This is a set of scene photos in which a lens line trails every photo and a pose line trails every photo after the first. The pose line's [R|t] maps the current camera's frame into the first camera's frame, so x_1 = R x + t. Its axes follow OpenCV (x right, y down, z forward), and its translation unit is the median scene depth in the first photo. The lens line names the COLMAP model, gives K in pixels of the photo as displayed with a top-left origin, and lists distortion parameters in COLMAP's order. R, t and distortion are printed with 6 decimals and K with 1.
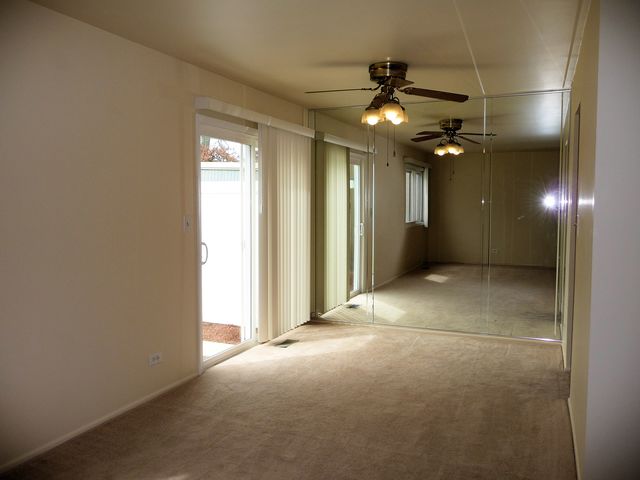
lens RADIAL K [[544.3, 0, 320.0], [0, 544.3, 240.0], [0, 0, 1]] dist [-0.012743, -0.004024]
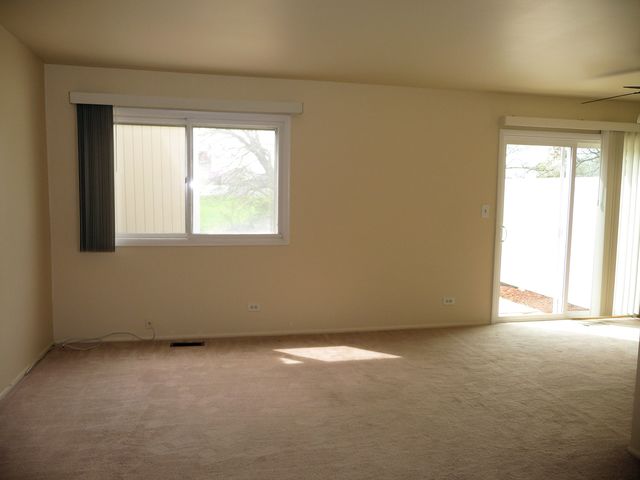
lens RADIAL K [[544.3, 0, 320.0], [0, 544.3, 240.0], [0, 0, 1]] dist [-0.012743, -0.004024]
pose [[0.600666, 0.078735, -0.795614, 0.597992], [-0.074555, 0.996319, 0.042309, 0.017373], [0.796016, 0.033904, 0.604325, -0.154917]]
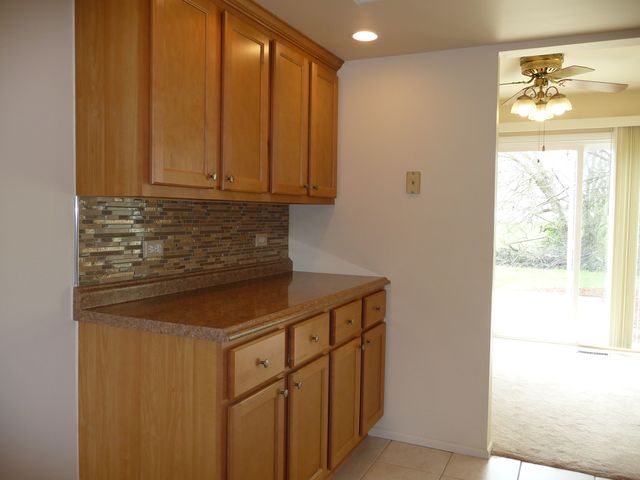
lens RADIAL K [[544.3, 0, 320.0], [0, 544.3, 240.0], [0, 0, 1]] dist [-0.012743, -0.004024]
pose [[-0.042527, 0.046653, -0.998005, 1.142879], [-0.089202, 0.994743, 0.050302, -0.015055], [0.995105, 0.091163, -0.038142, 0.693087]]
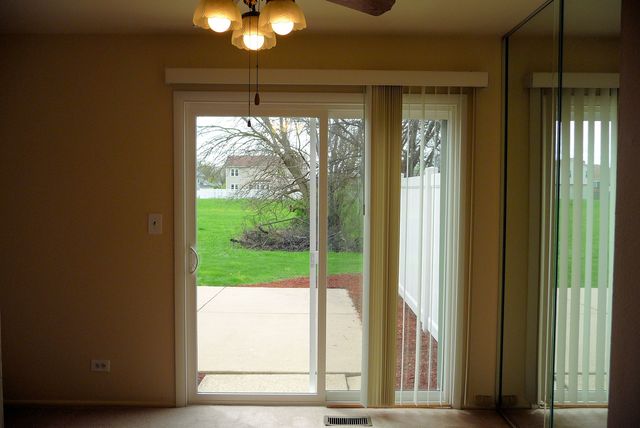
lens RADIAL K [[527.9, 0, 320.0], [0, 527.9, 214.0], [0, 0, 1]] dist [0.007457, 0.002473]
pose [[0.384002, 0.036947, -0.922593, 0.617552], [-0.075461, 0.997112, 0.008523, -0.069901], [0.920243, 0.066347, 0.385681, 0.915121]]
